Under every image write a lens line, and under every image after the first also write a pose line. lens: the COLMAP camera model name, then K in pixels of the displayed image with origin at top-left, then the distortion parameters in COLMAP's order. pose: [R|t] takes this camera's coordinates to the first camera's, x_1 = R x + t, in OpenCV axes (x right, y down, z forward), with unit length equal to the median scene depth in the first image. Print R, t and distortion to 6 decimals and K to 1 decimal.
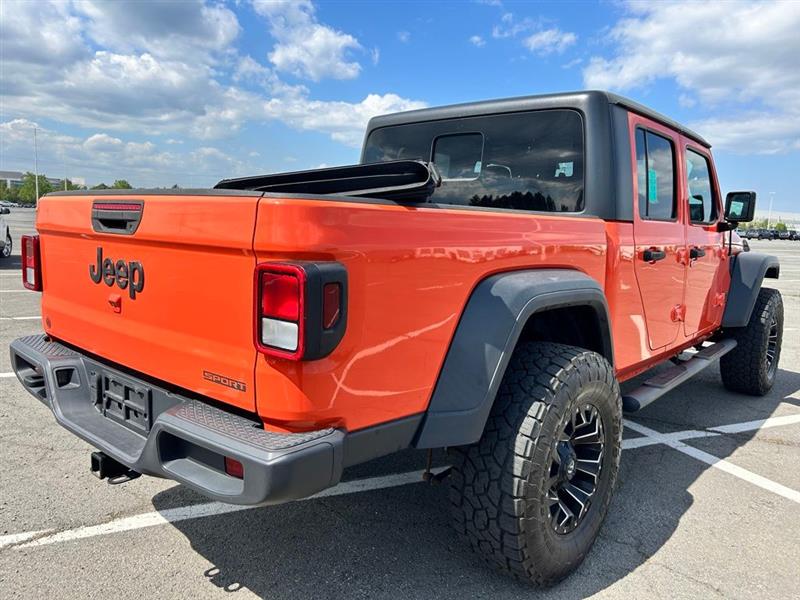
lens RADIAL K [[591.2, 0, 402.3], [0, 591.2, 299.6], [0, 0, 1]] dist [0.101083, -0.110425]
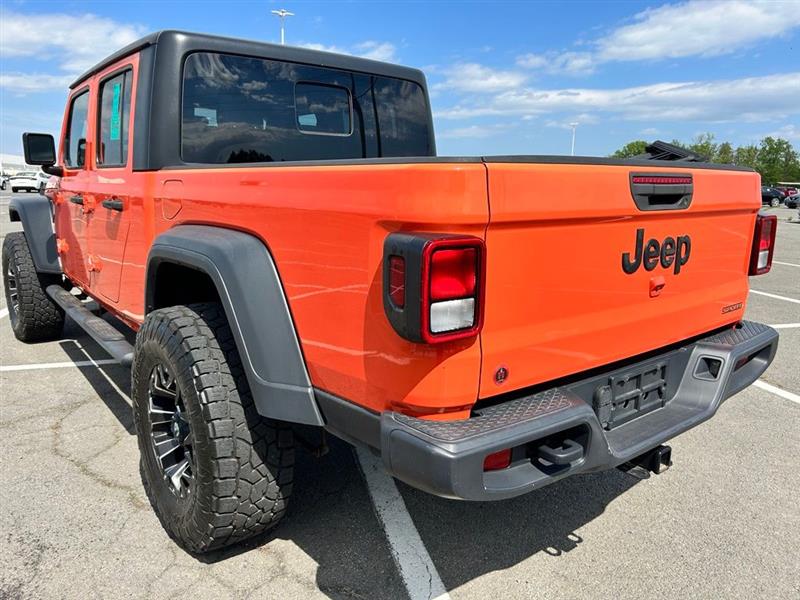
lens RADIAL K [[591.2, 0, 402.3], [0, 591.2, 299.6], [0, 0, 1]] dist [0.101083, -0.110425]
pose [[0.187205, -0.224184, 0.956397, -1.370641], [0.120610, 0.971489, 0.204114, -0.199793], [-0.974888, 0.077140, 0.208907, 1.139910]]
